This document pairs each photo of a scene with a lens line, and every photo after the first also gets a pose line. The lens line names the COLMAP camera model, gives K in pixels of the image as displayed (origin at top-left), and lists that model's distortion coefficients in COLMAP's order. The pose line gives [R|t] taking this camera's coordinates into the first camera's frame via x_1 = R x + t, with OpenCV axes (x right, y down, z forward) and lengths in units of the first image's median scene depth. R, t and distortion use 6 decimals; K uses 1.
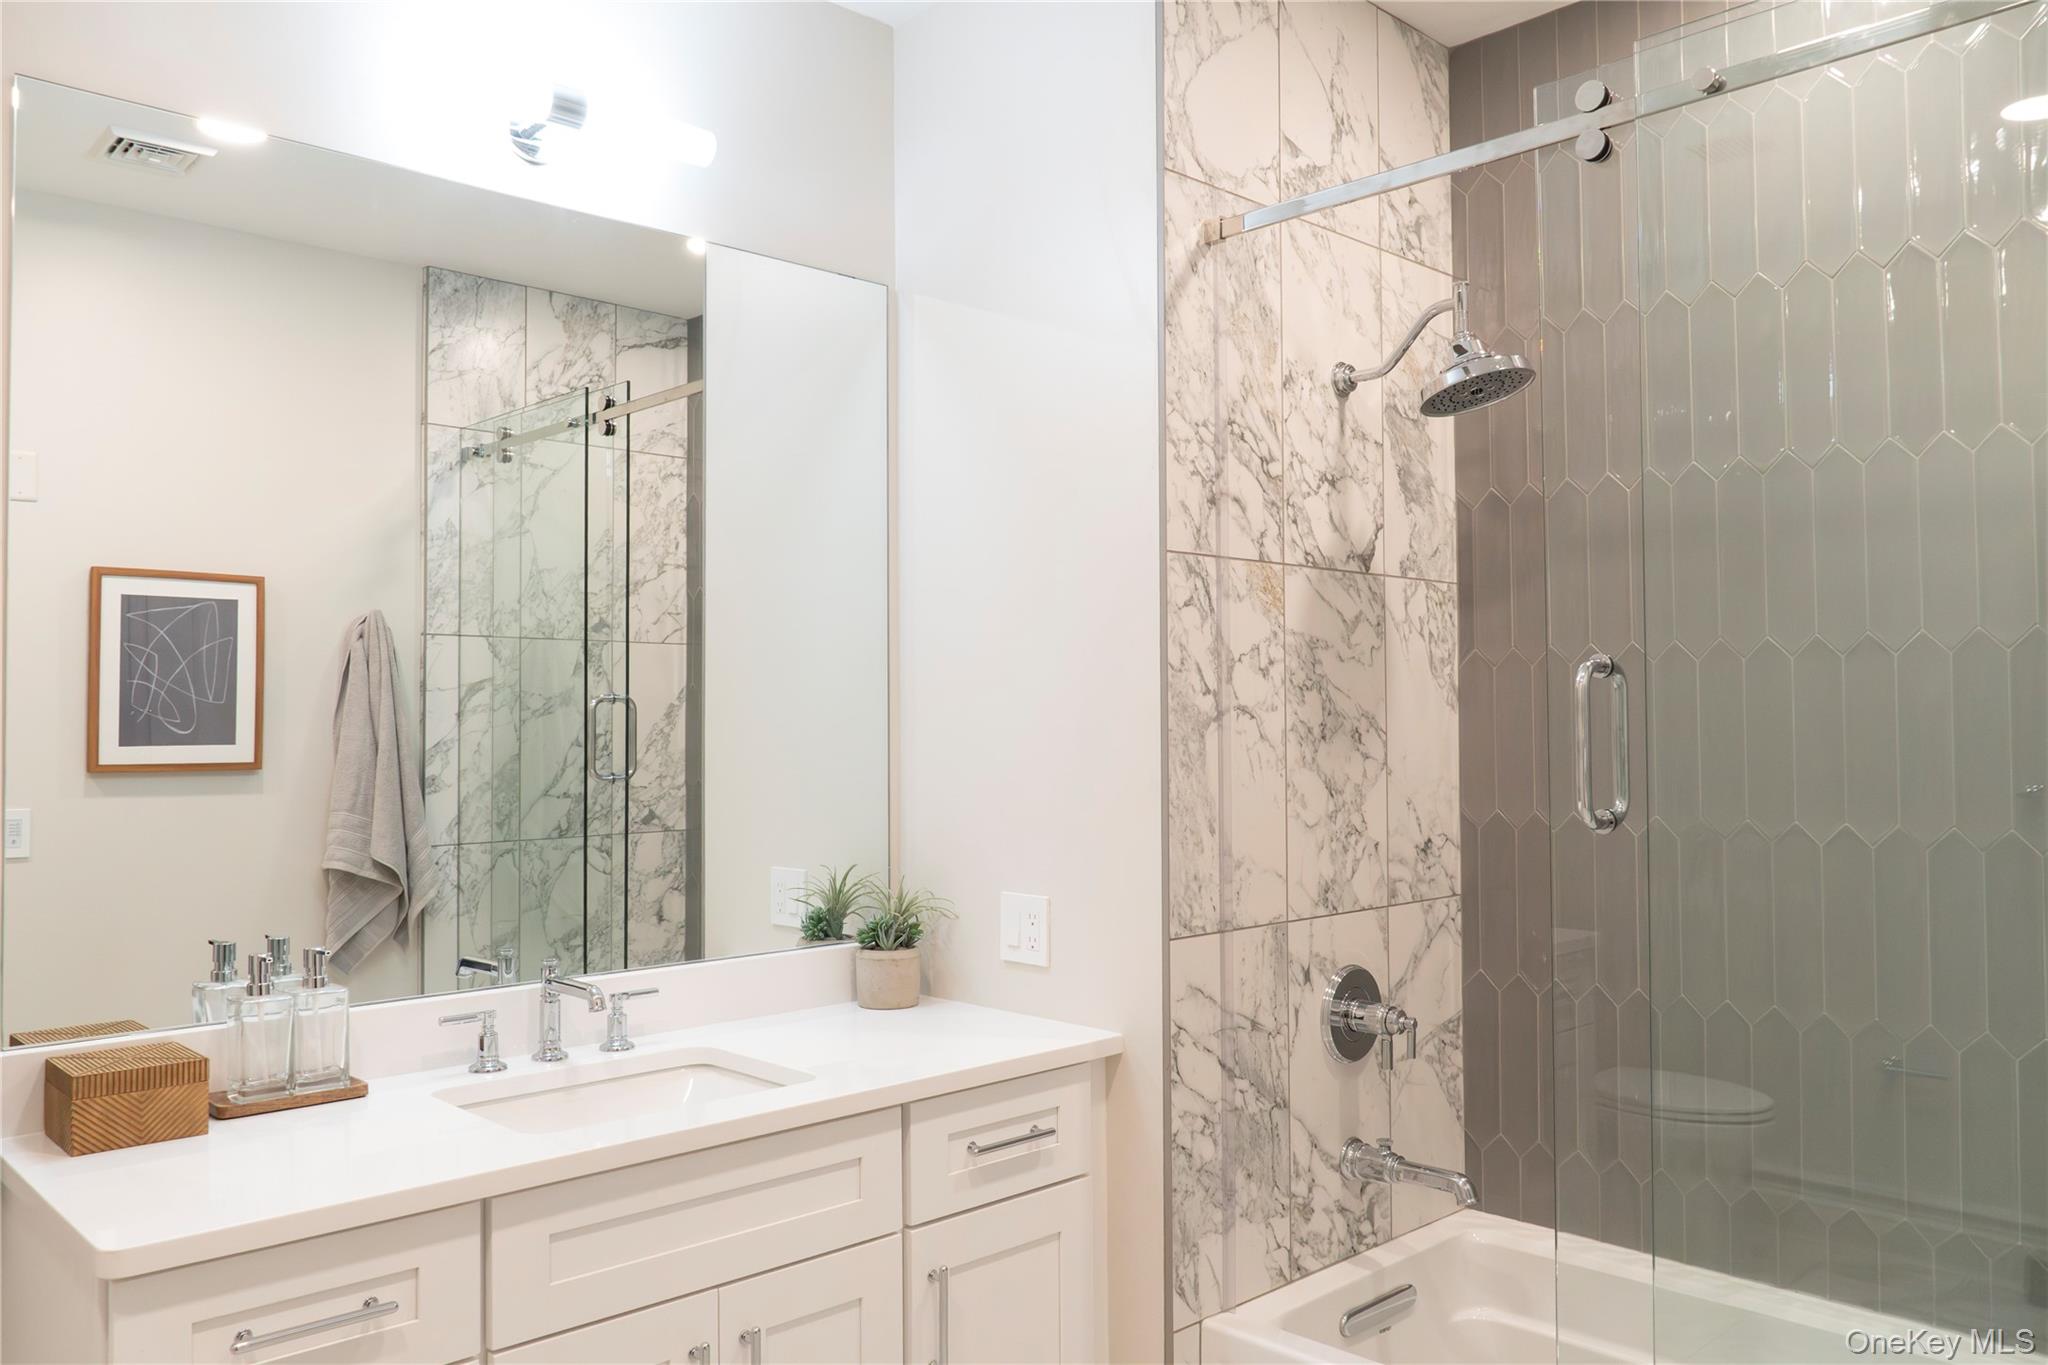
lens RADIAL K [[1530.1, 0, 1025.4], [0, 1530.1, 682.4], [0, 0, 1]] dist [-0.018446, 0.004951]
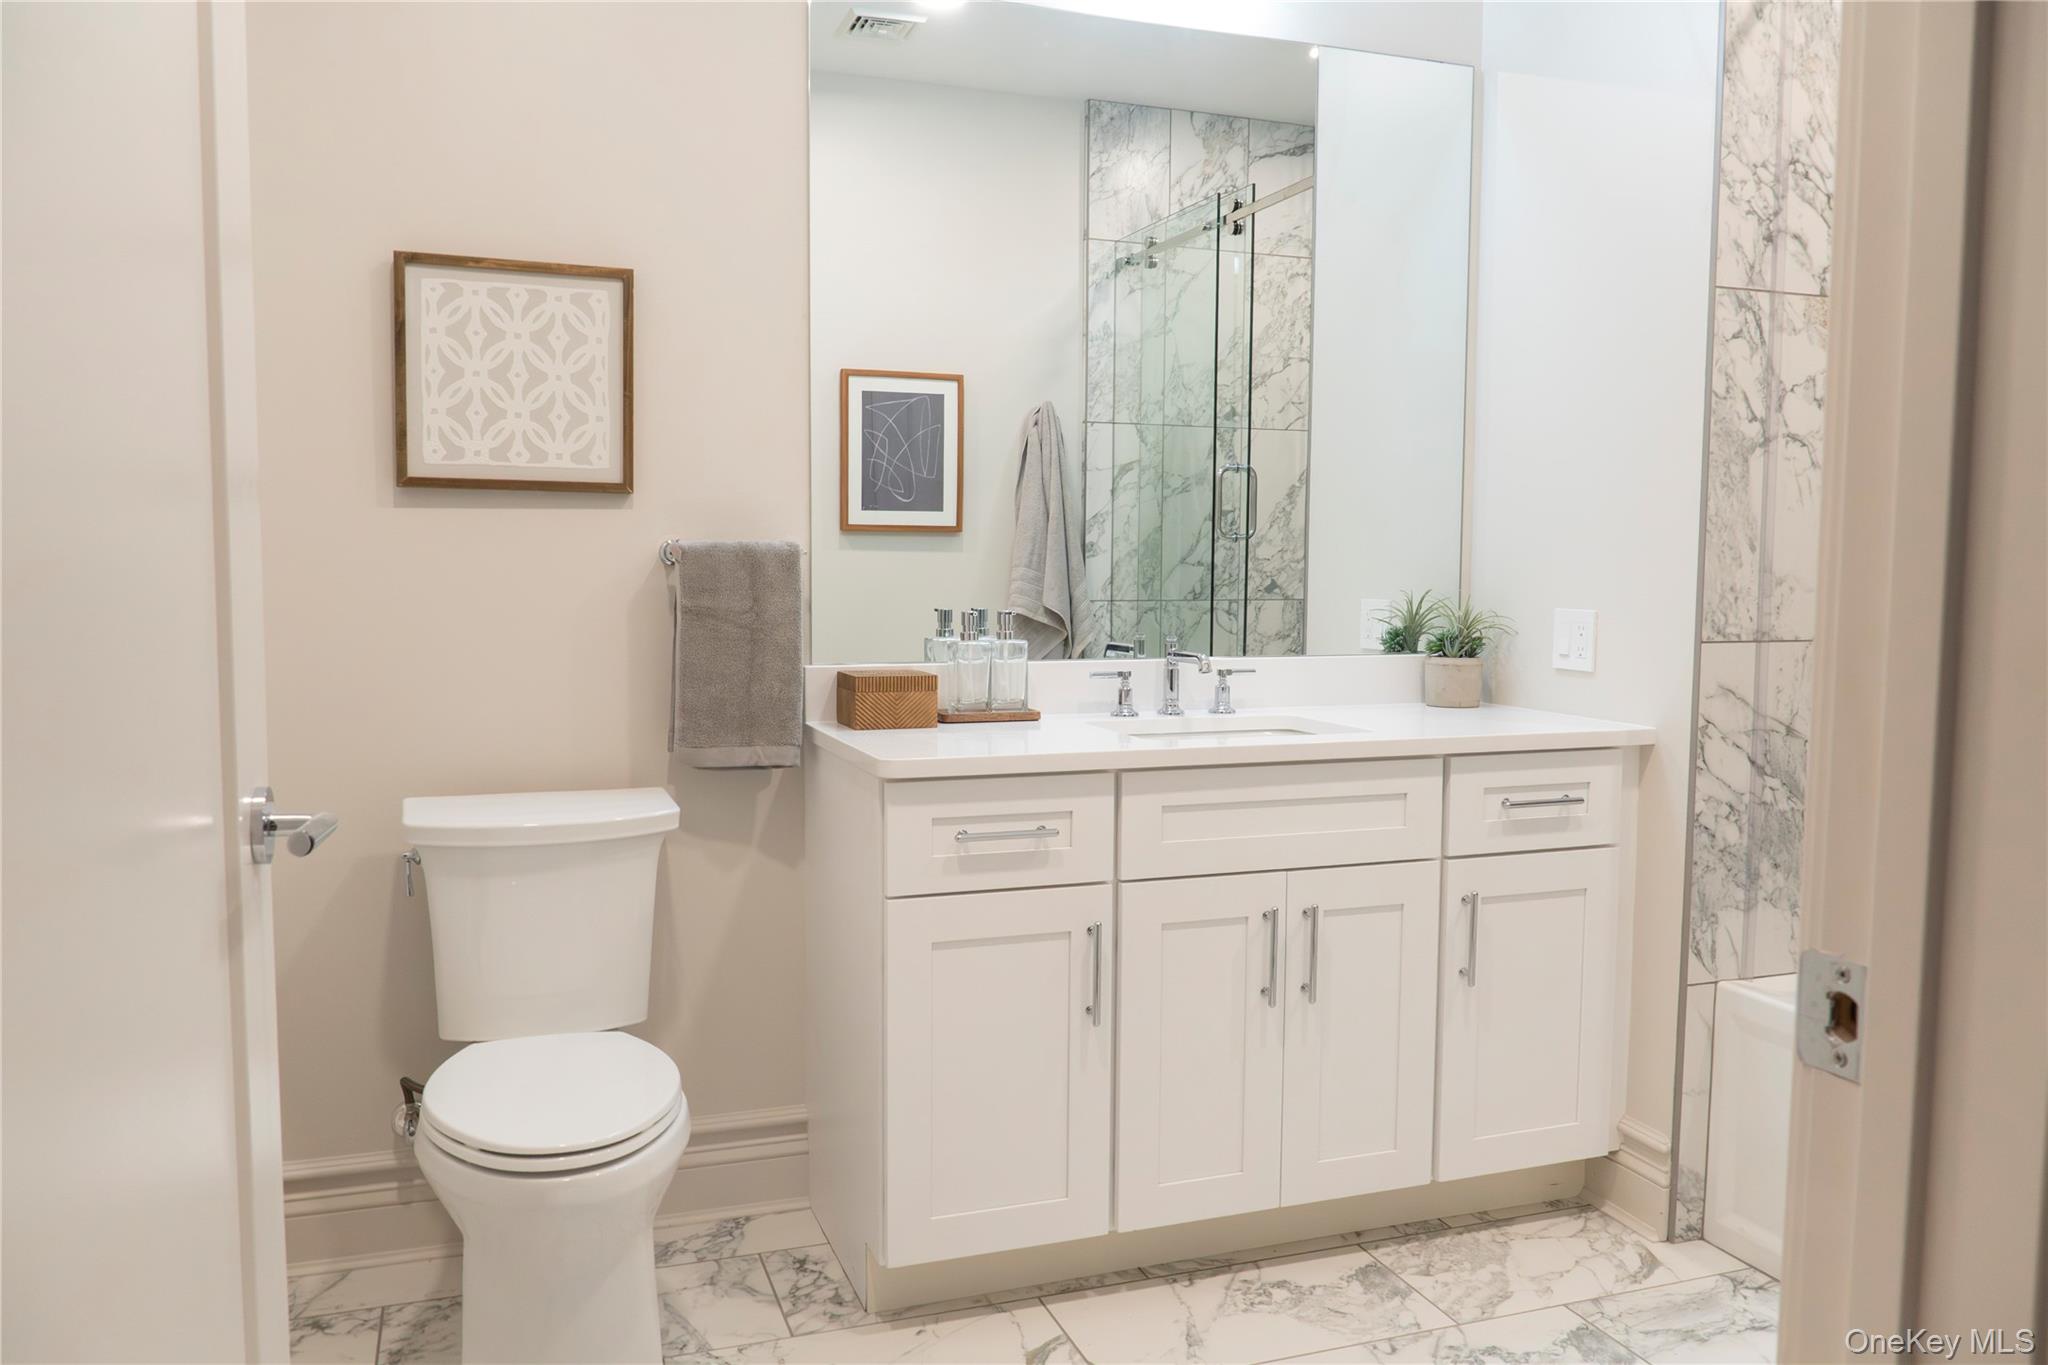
lens RADIAL K [[1530.1, 0, 1027.9], [0, 1530.1, 690.9], [0, 0, 1]] dist [-0.018446, 0.004951]
pose [[0.914892, 0.046296, -0.401036, 0.081130], [-0.001230, 0.993718, 0.111910, 0.069882], [0.403698, -0.101892, 0.909201, -0.188673]]
